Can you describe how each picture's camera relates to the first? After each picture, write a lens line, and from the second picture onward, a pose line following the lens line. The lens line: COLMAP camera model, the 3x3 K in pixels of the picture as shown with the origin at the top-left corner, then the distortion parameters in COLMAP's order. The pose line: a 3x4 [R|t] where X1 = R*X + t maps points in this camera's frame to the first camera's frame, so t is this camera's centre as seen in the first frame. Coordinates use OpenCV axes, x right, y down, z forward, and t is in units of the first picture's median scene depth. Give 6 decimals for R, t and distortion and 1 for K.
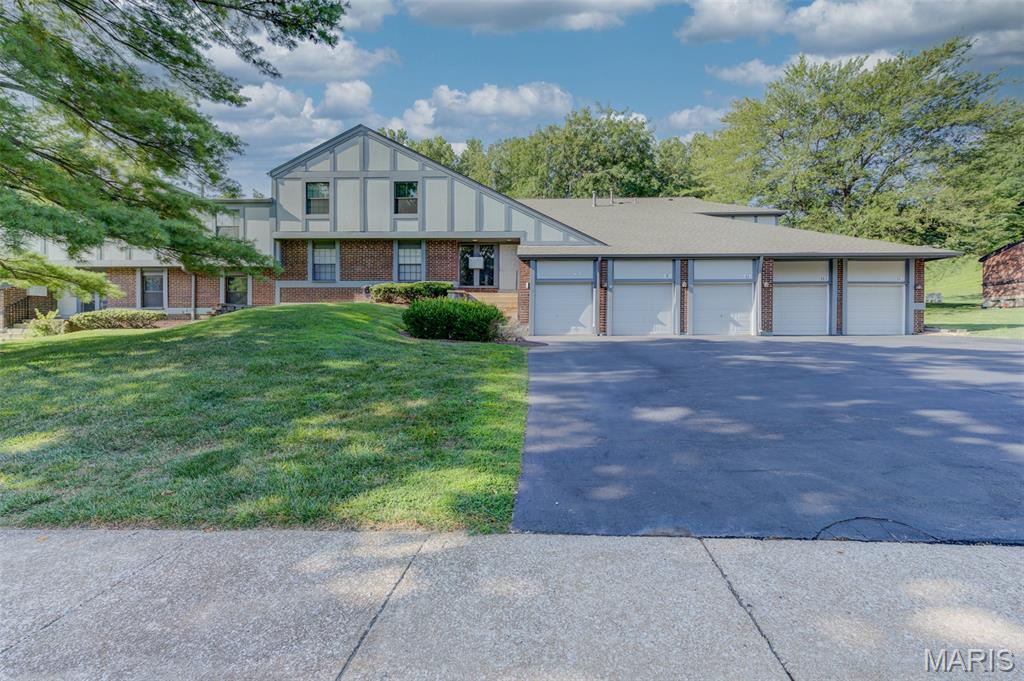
lens RADIAL K [[415.1, 0, 520.4], [0, 415.1, 325.3], [0, 0, 1]] dist [0.008889, -0.002978]
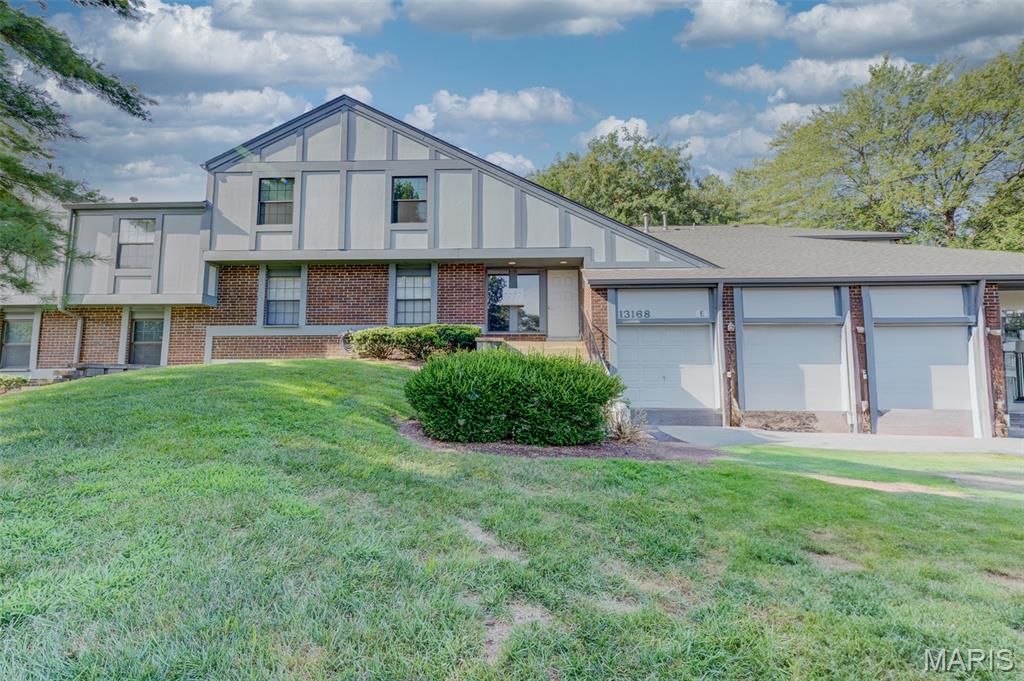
lens RADIAL K [[415.1, 0, 511.5], [0, 415.1, 339.2], [0, 0, 1]] dist [0.008889, -0.002978]
pose [[0.999971, -0.006483, -0.004106, -0.111642], [0.006067, 0.995511, -0.094456, -0.022345], [0.004700, 0.094428, 0.995521, 0.363099]]
